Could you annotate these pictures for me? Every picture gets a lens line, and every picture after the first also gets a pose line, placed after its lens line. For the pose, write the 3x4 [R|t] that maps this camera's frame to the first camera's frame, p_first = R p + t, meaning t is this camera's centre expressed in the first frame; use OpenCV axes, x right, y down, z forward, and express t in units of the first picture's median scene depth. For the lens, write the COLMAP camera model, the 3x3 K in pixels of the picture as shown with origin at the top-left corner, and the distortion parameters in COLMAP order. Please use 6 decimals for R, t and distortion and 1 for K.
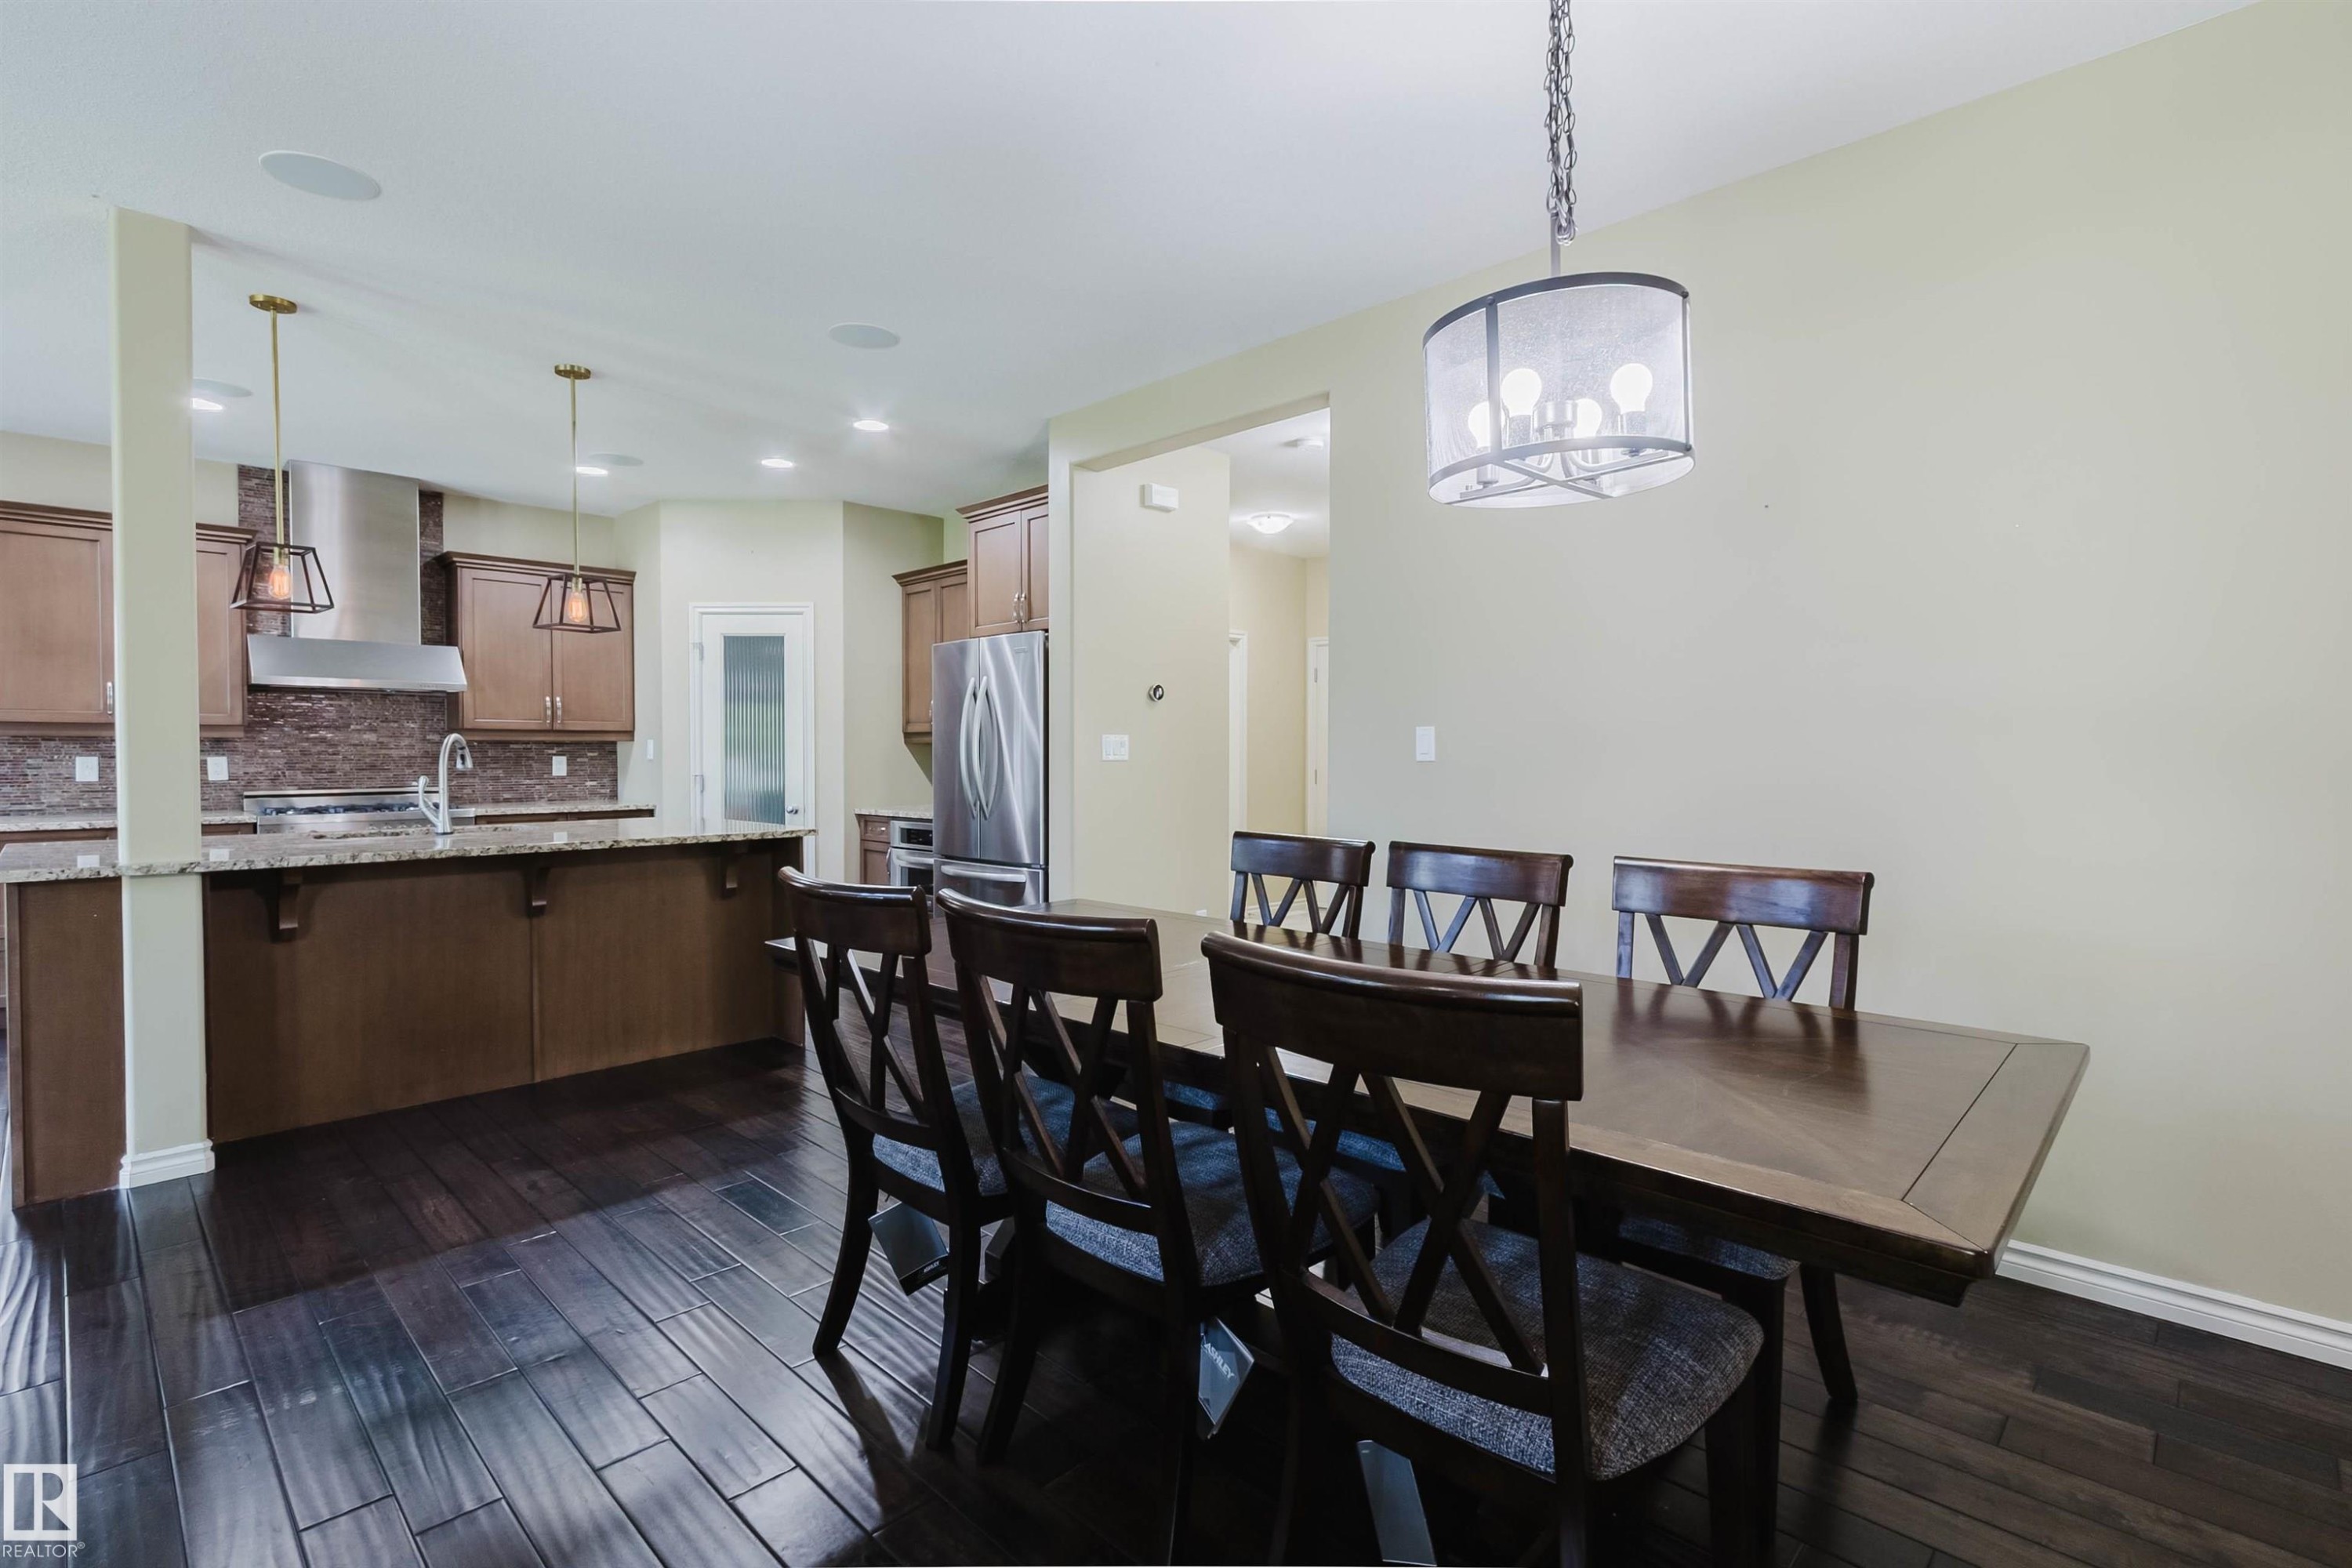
lens RADIAL K [[1075.6, 0, 1169.7], [0, 1075.6, 778.0], [0, 0, 1]] dist [0.002709, 0.000614]
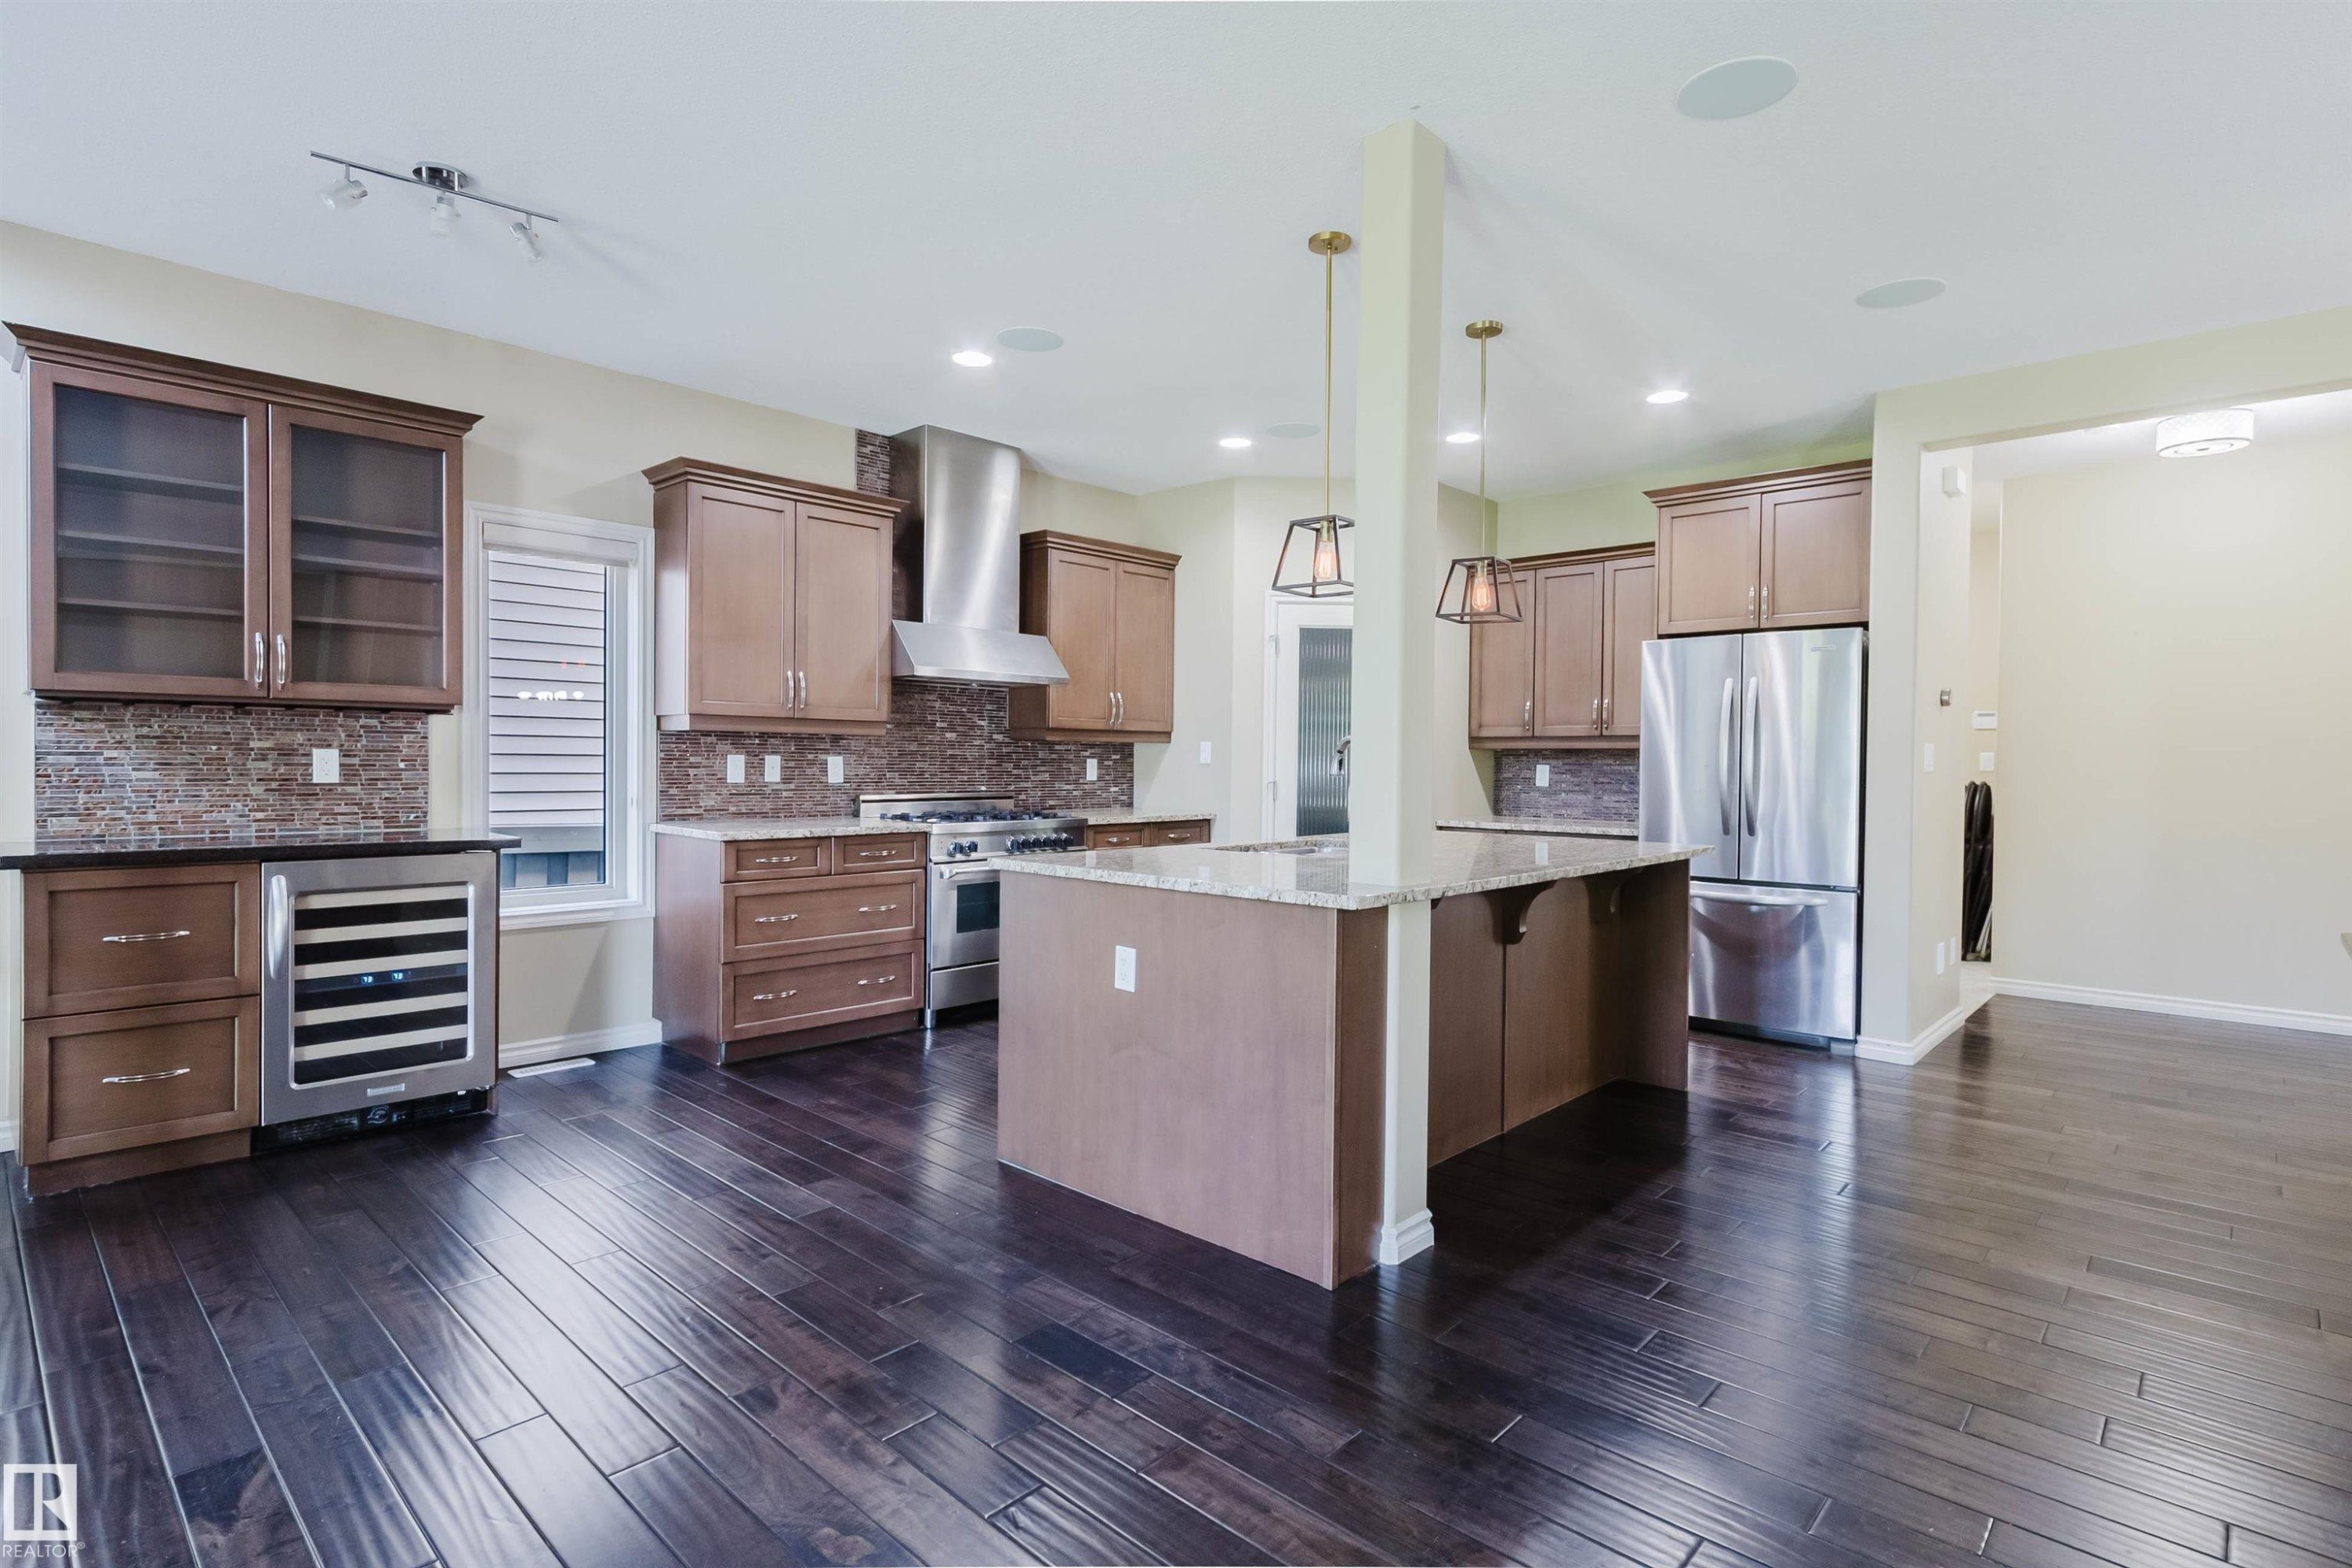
lens RADIAL K [[1147.1, 0, 1161.1], [0, 1147.1, 771.7], [0, 0, 1]] dist [-0.000564, -0.000179]
pose [[0.999919, 0.010722, 0.006870, -0.573319], [-0.010654, 0.999895, -0.009803, -0.000510], [-0.006975, 0.009729, 0.999928, 0.045720]]
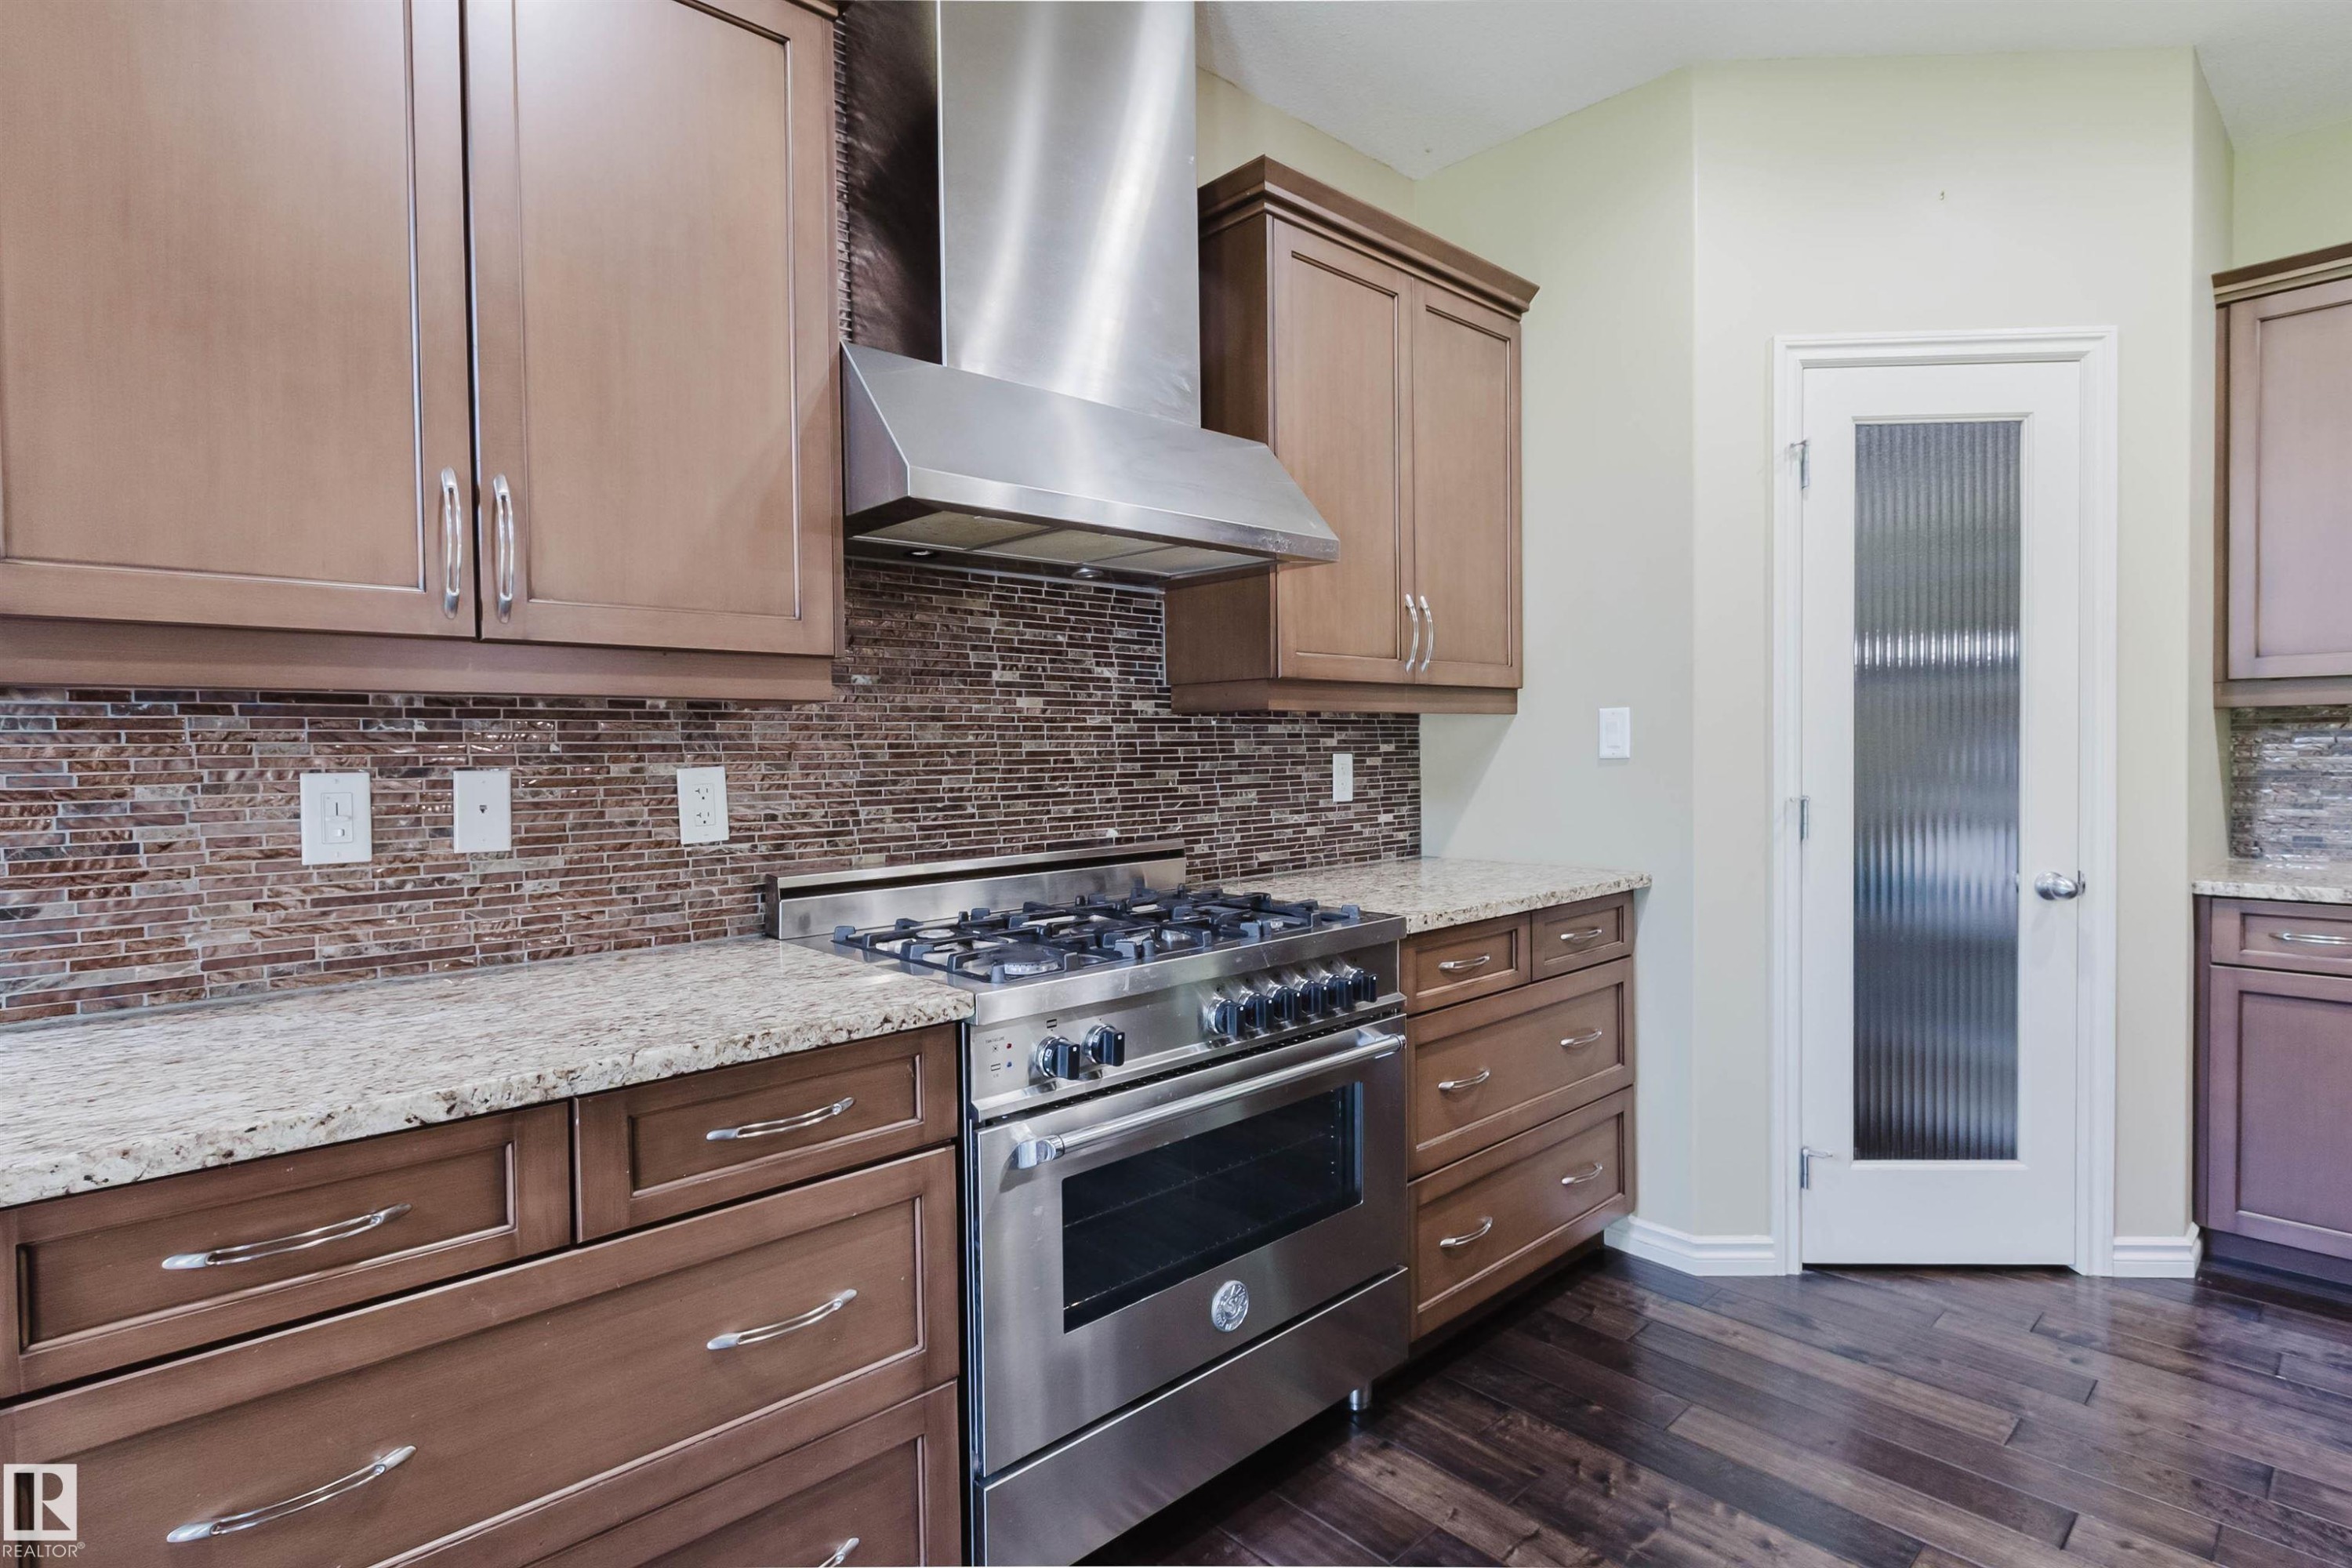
lens RADIAL K [[1182.0, 0, 1170.3], [0, 1182.0, 775.1], [0, 0, 1]] dist [0.017732, -0.000037]
pose [[0.998628, -0.010821, -0.051227, -0.676826], [0.010992, 0.999935, 0.003066, -0.015500], [0.051191, -0.003625, 0.998682, 0.618311]]
